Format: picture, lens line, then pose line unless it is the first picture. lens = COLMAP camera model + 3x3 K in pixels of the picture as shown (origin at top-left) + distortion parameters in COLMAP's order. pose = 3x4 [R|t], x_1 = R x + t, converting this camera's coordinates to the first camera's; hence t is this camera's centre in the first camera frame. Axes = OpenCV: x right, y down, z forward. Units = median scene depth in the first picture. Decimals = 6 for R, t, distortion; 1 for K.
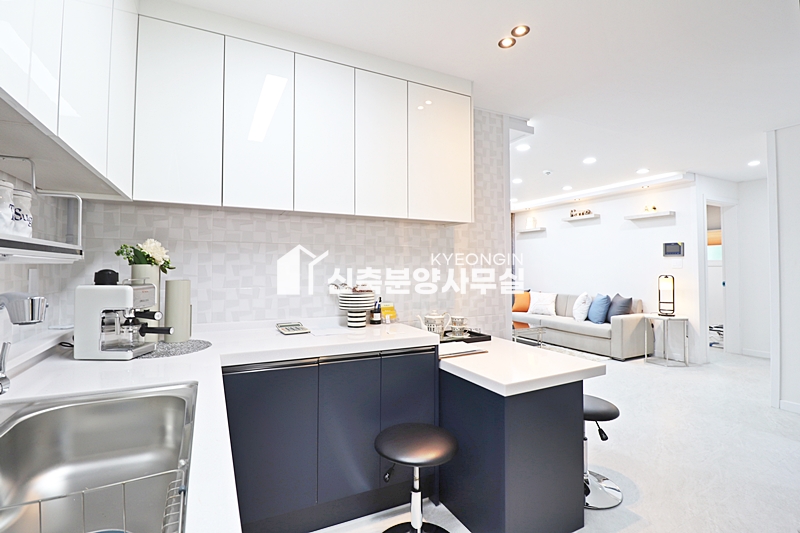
lens RADIAL K [[369.7, 0, 406.2], [0, 369.7, 262.1], [0, 0, 1]] dist [-0.005117, -0.011011]
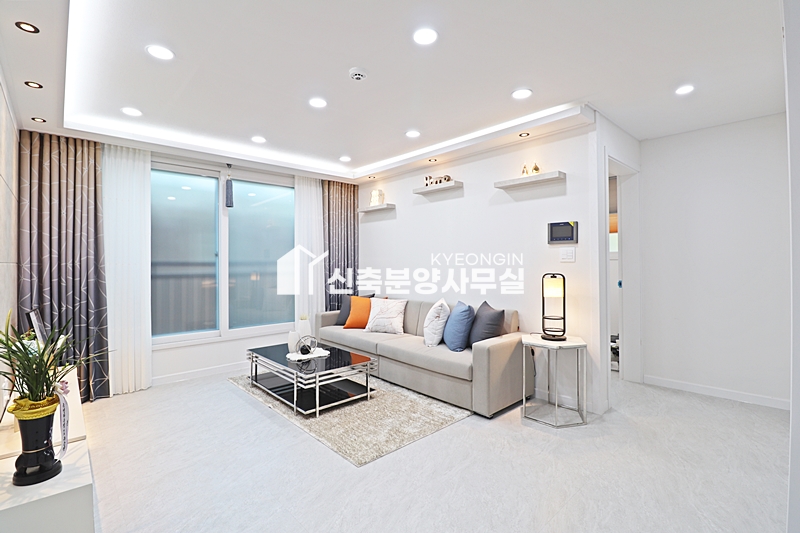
lens RADIAL K [[369.7, 0, 404.1], [0, 369.7, 261.2], [0, 0, 1]] dist [-0.005117, -0.011011]
pose [[0.961968, -0.000509, 0.273161, 0.275635], [-0.002262, 0.999949, 0.009830, 0.008851], [-0.273152, -0.010074, 0.961918, 0.439872]]
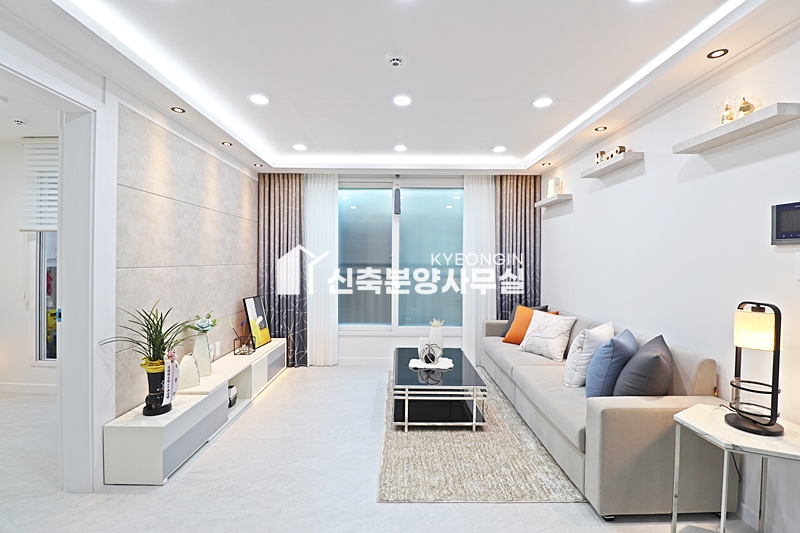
lens RADIAL K [[369.7, 0, 397.1], [0, 369.7, 261.4], [0, 0, 1]] dist [-0.005117, -0.011011]
pose [[0.892930, 0.011306, -0.450053, 0.530180], [-0.002892, 0.999808, 0.019378, -0.005466], [0.450186, -0.016001, 0.892791, 0.535591]]
